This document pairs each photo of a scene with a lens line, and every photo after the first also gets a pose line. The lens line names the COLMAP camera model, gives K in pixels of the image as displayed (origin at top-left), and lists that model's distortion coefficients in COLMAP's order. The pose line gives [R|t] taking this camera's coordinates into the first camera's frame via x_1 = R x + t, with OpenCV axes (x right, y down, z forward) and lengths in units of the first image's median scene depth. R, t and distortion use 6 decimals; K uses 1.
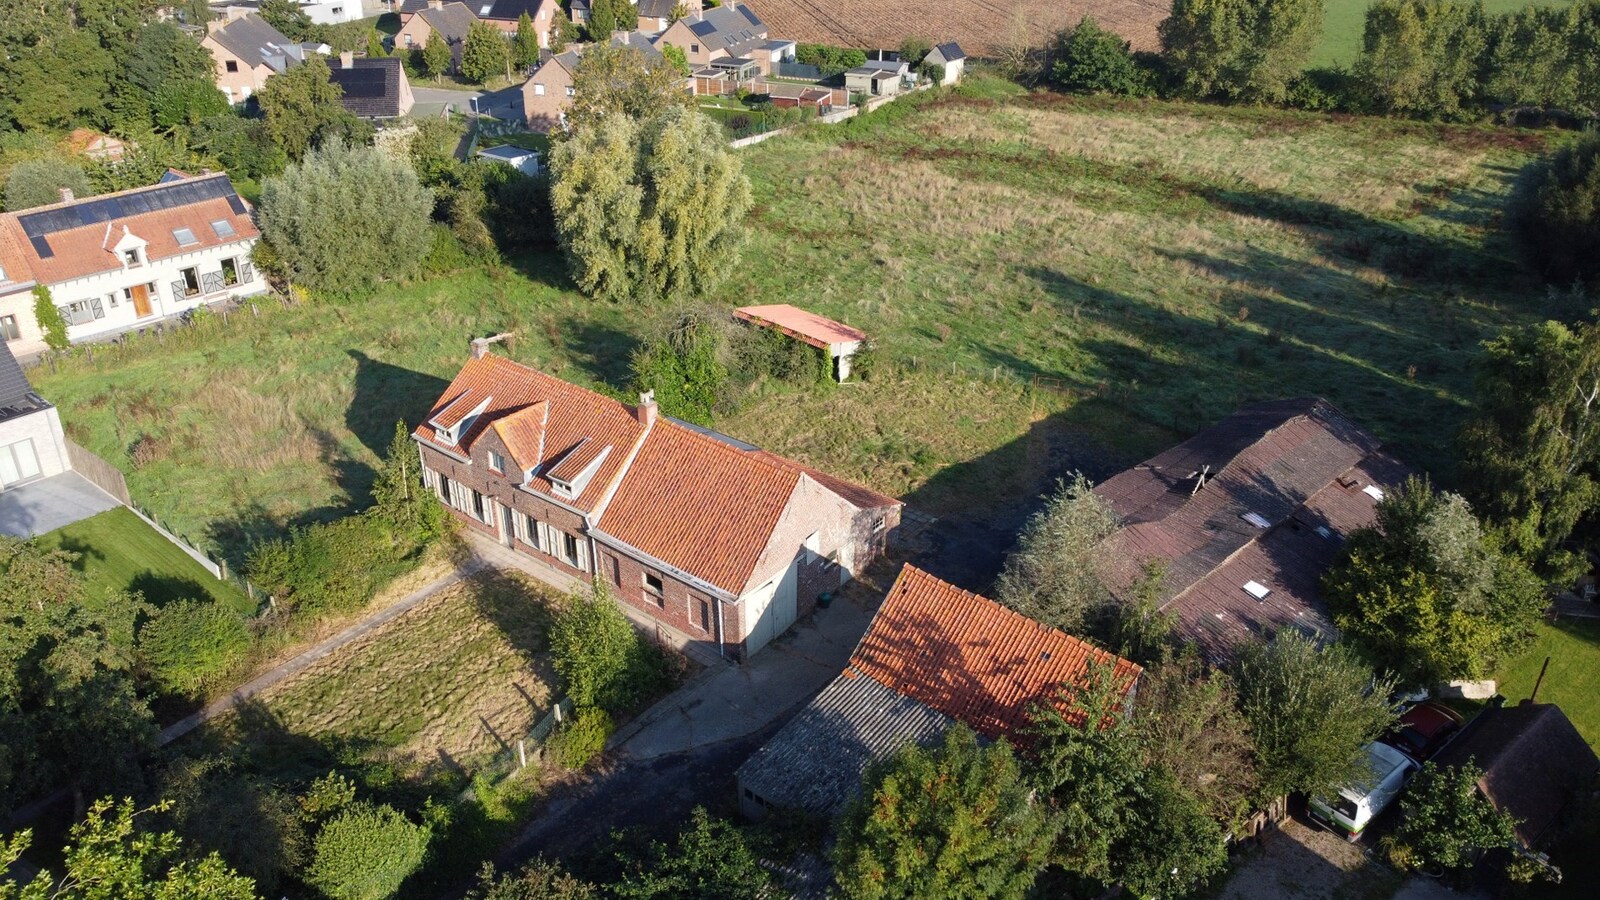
lens RADIAL K [[1215.2, 0, 795.5], [0, 1215.2, 450.9], [0, 0, 1]] dist [-0.005110, -0.002356]
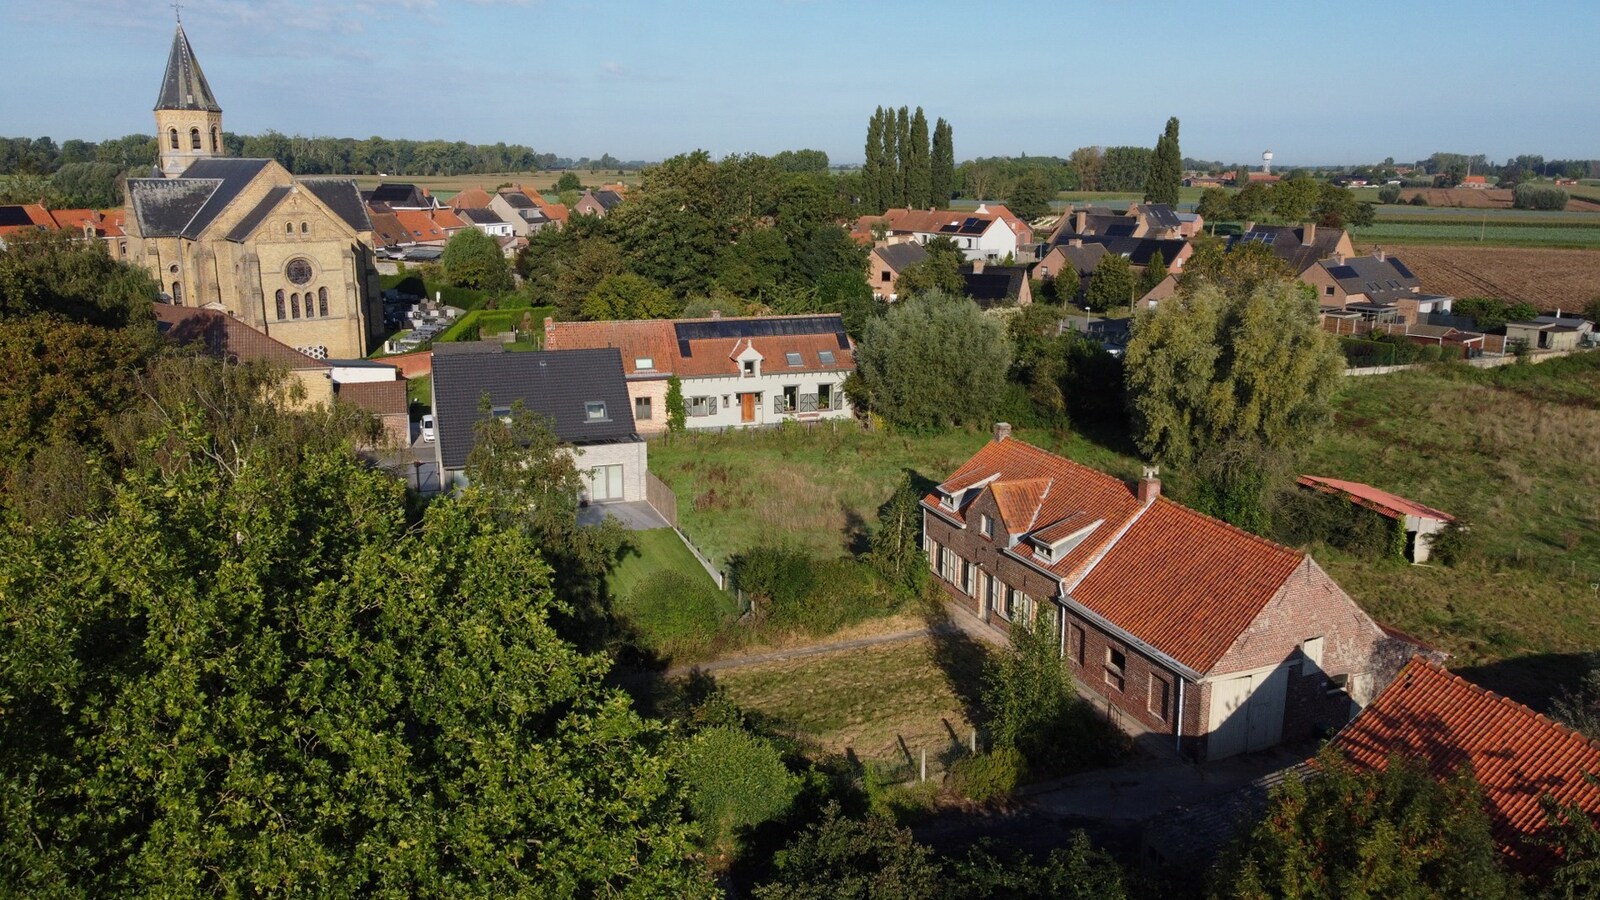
lens RADIAL K [[1215.2, 0, 795.5], [0, 1215.2, 450.9], [0, 0, 1]] dist [-0.005110, -0.002356]
pose [[0.865107, 0.113428, -0.488594, 0.068287], [-0.229151, 0.955875, -0.183828, 0.124407], [0.446184, 0.270992, 0.852926, 0.058302]]
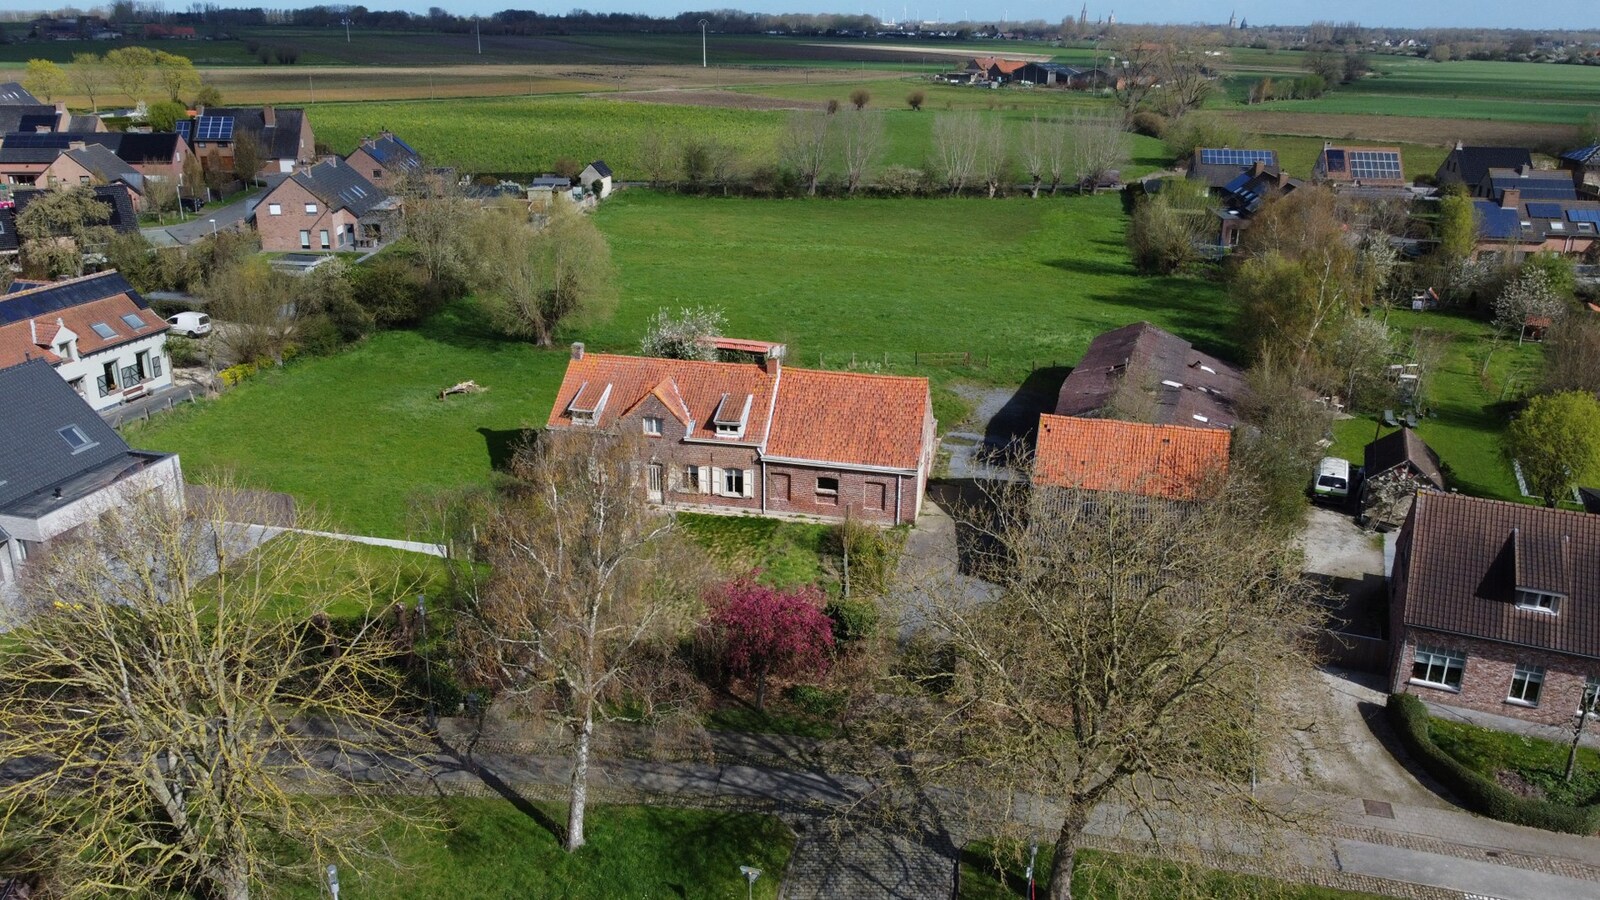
lens RADIAL K [[1215.2, 0, 795.5], [0, 1215.2, 450.9], [0, 0, 1]] dist [-0.005110, -0.002356]
pose [[0.896639, -0.145305, 0.418240, -0.463834], [0.197583, 0.976657, -0.084276, 0.120270], [-0.396232, 0.158202, 0.904418, -0.097229]]
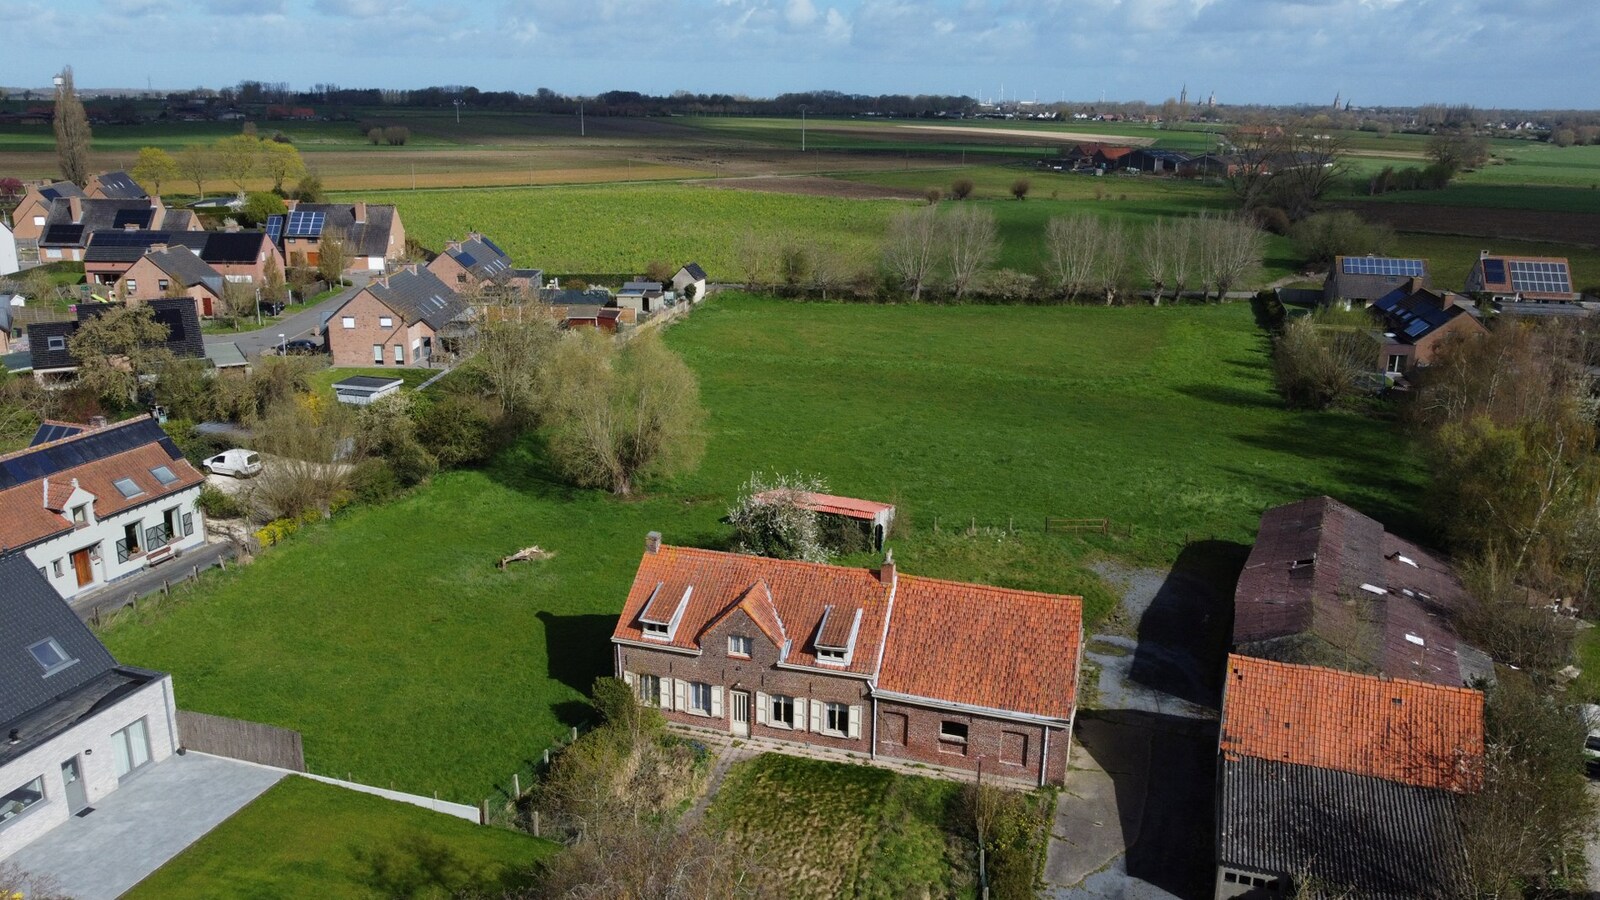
lens RADIAL K [[1215.2, 0, 795.5], [0, 1215.2, 450.9], [0, 0, 1]] dist [-0.005110, -0.002356]
pose [[0.927913, -0.099250, 0.359342, -0.401997], [0.164278, 0.974136, -0.155151, 0.011565], [-0.334649, 0.202999, 0.920218, 0.040752]]
